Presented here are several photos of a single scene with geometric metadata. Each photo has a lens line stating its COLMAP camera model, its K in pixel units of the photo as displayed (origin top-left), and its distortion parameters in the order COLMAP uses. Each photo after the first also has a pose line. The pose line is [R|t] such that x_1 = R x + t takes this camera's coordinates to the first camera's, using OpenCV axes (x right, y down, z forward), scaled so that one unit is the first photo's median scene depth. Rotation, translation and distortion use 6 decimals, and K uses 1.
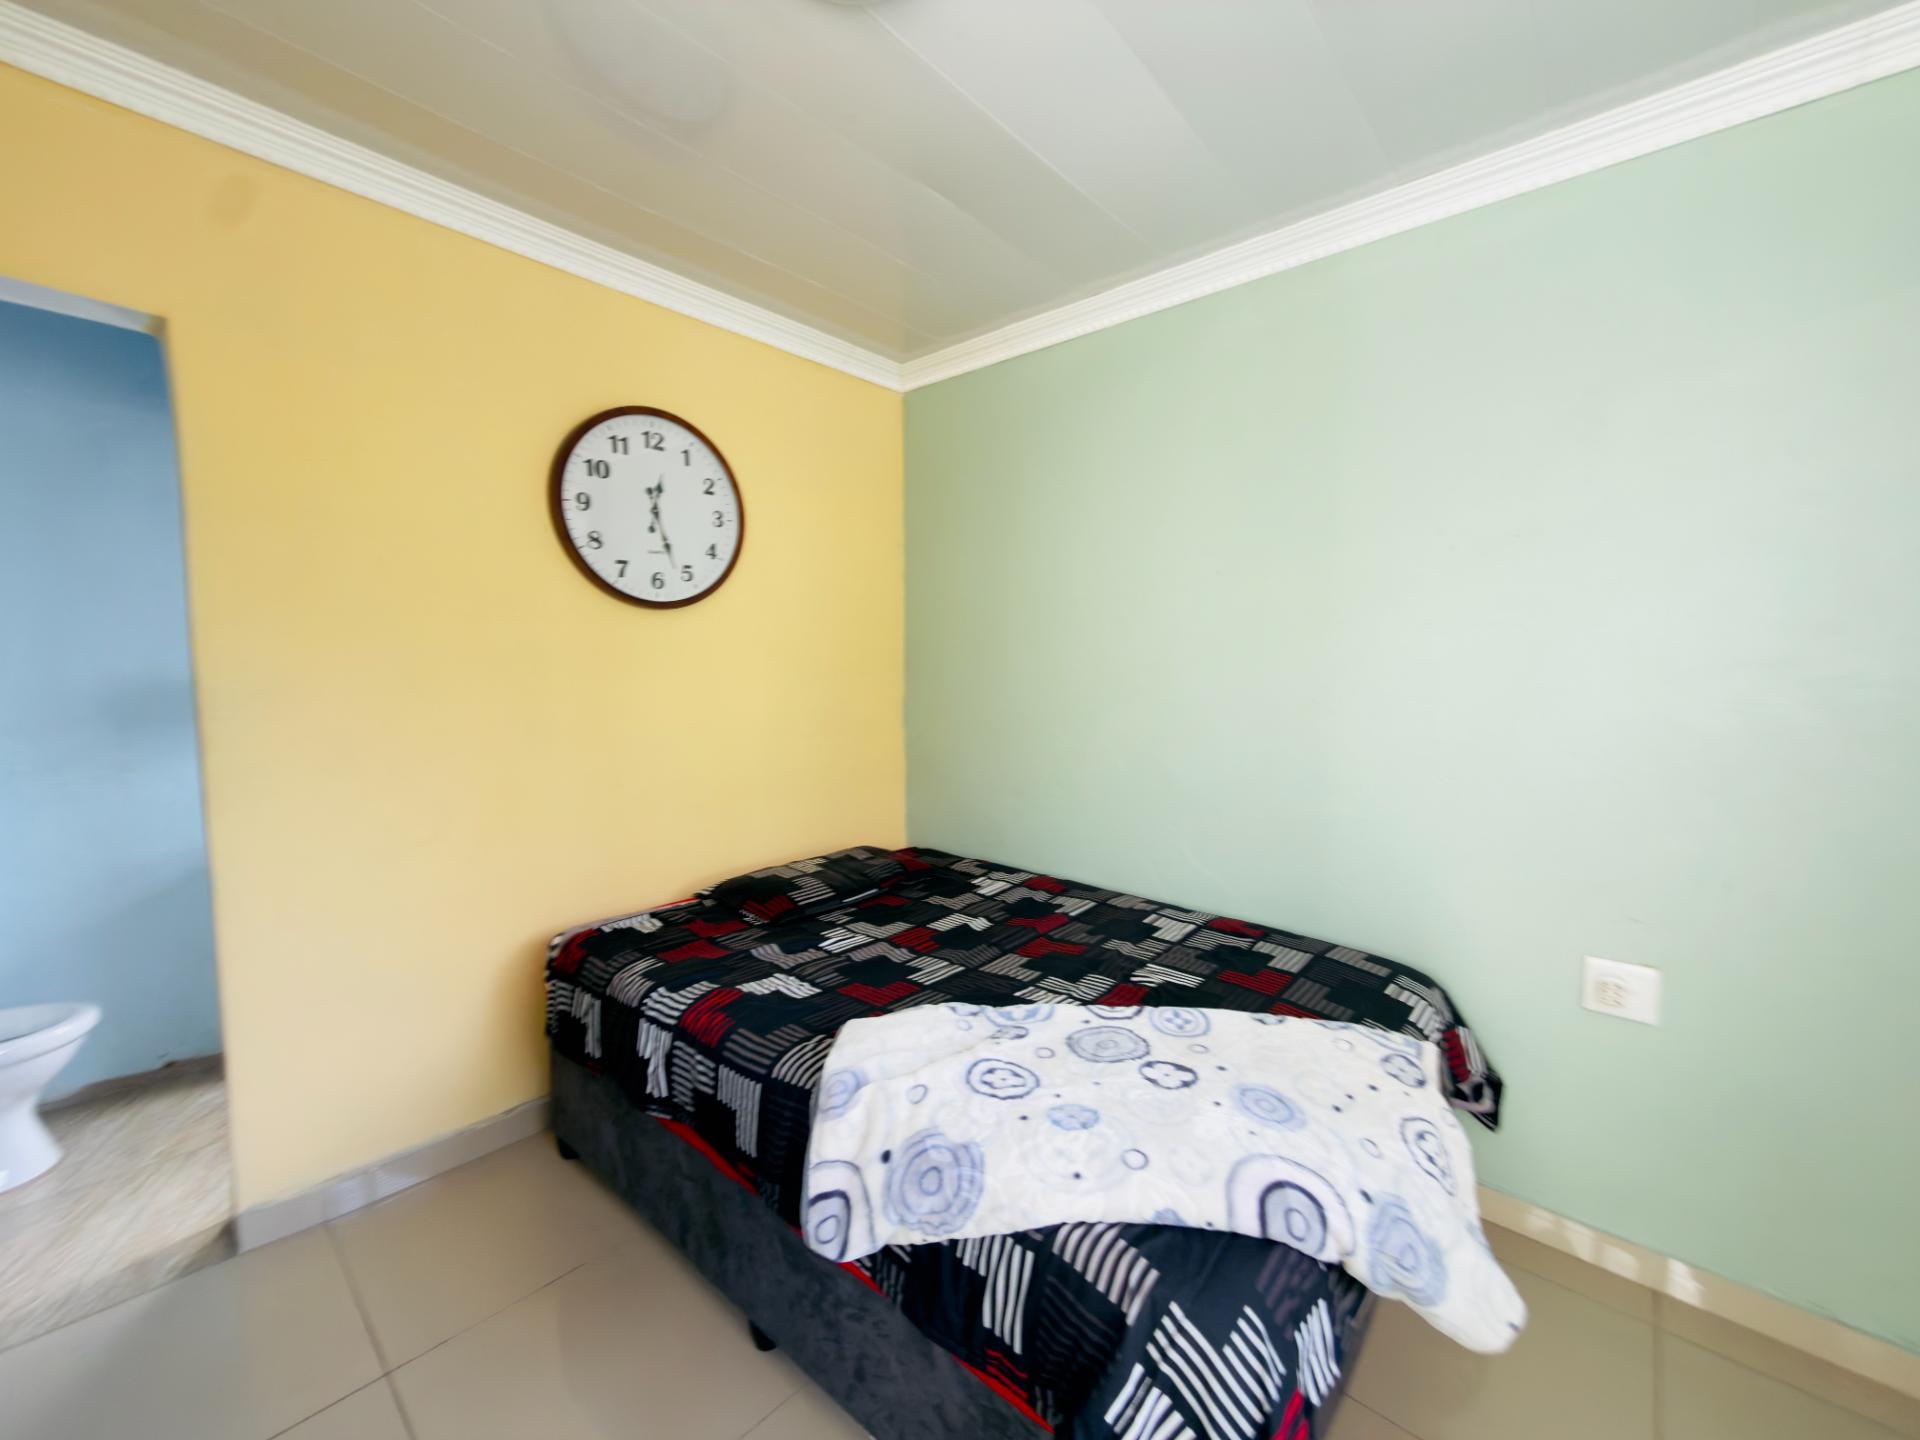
lens RADIAL K [[768.8, 0, 963.1], [0, 768.8, 722.7], [0, 0, 1]] dist [-0.000480, 0.001166]
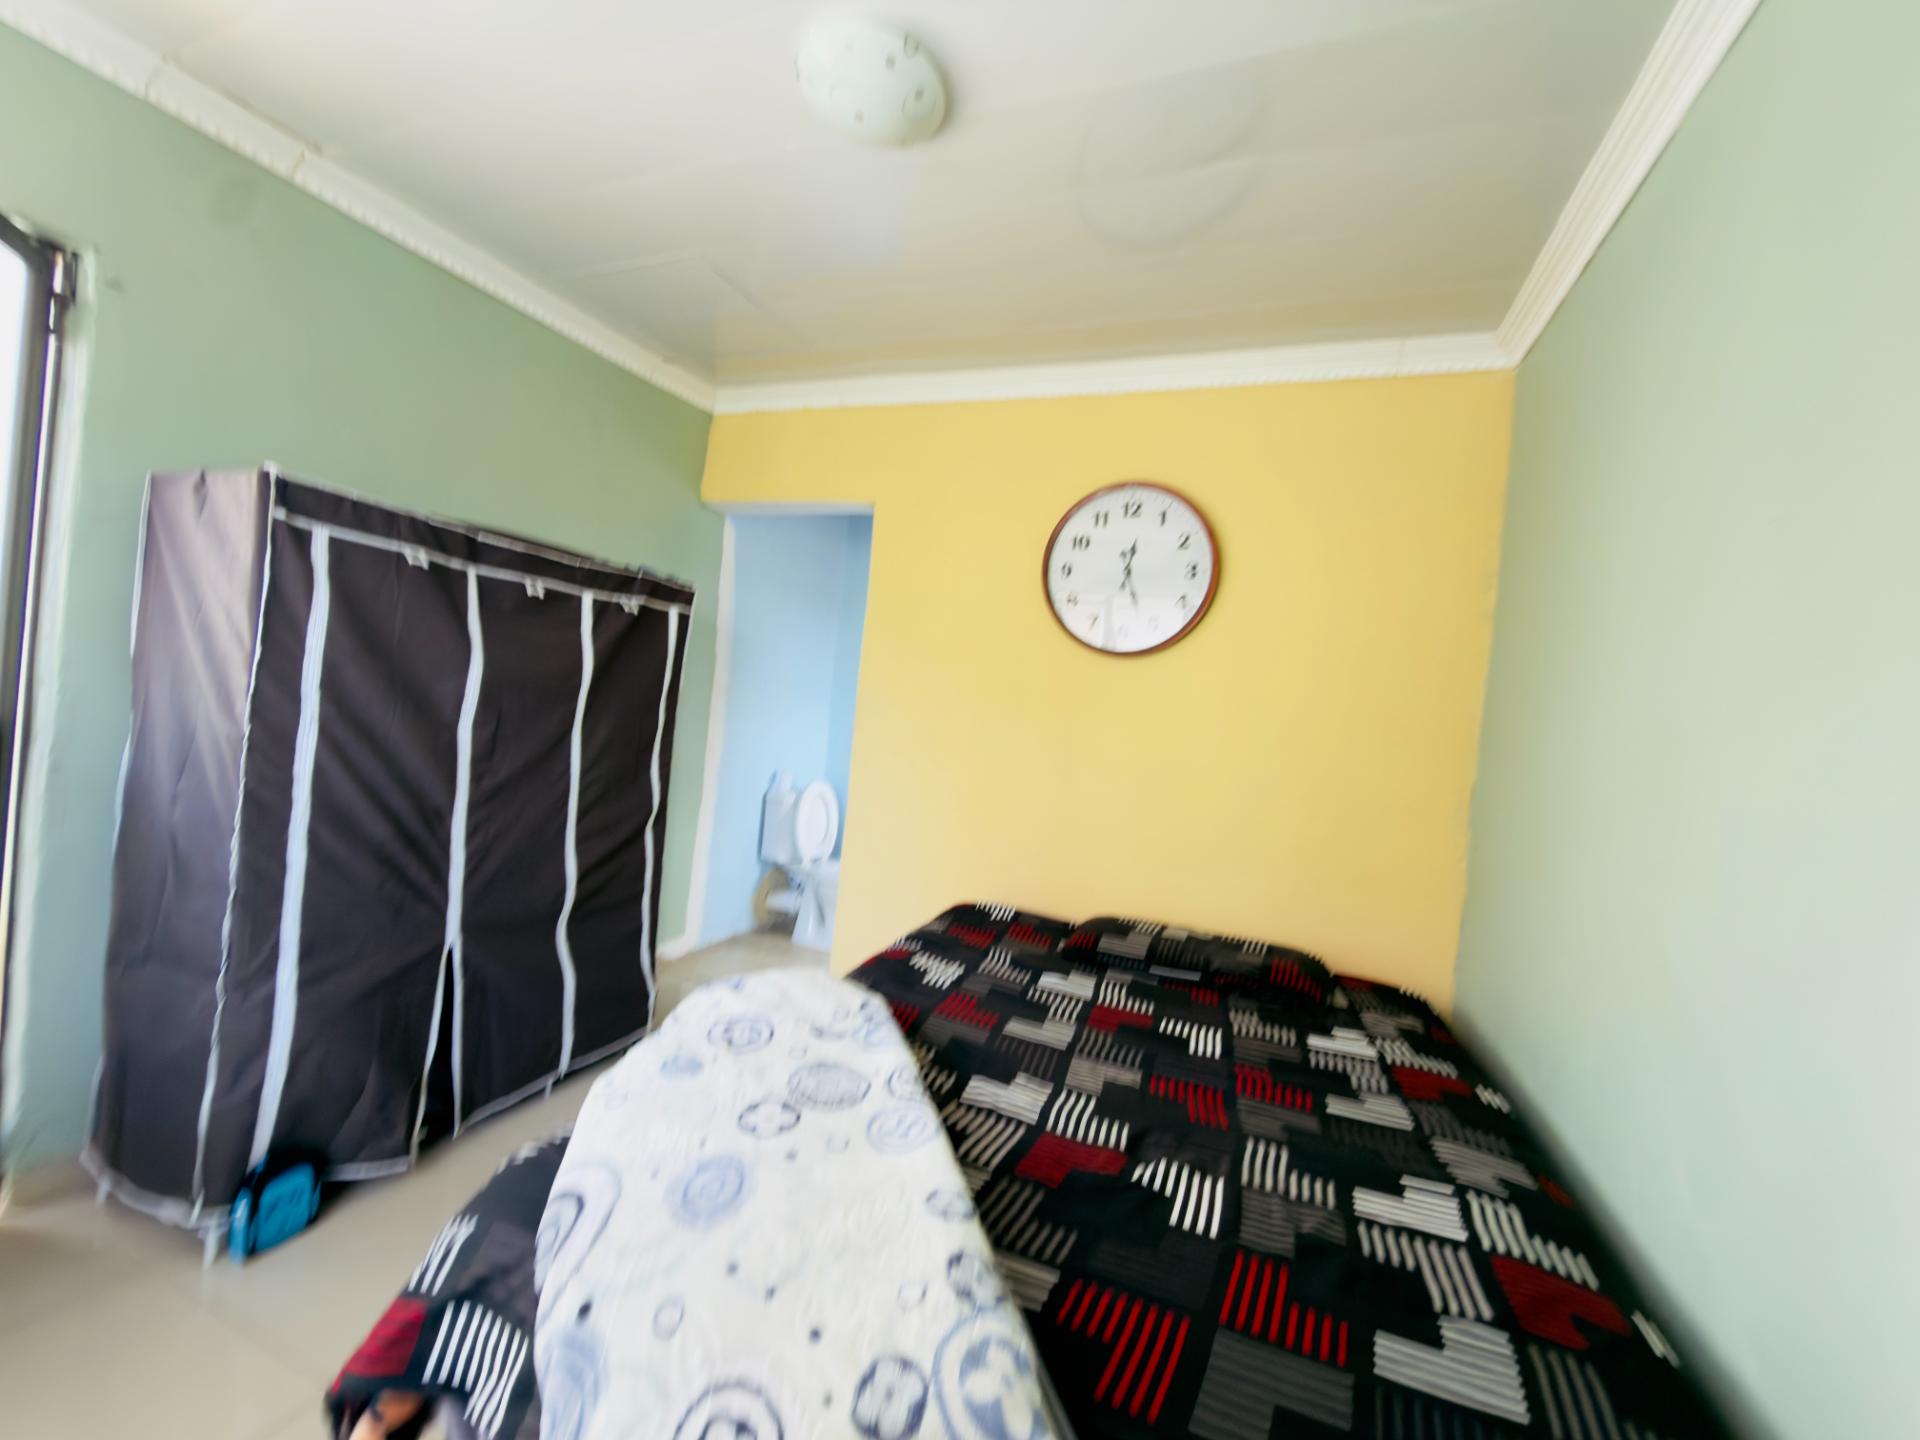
lens RADIAL K [[768.8, 0, 964.3], [0, 768.8, 718.9], [0, 0, 1]] dist [-0.000480, 0.001166]
pose [[0.336899, 0.038226, -0.940765, 0.601056], [-0.172056, 0.984850, -0.021598, 0.003005], [0.925687, 0.169141, 0.338372, 0.450297]]
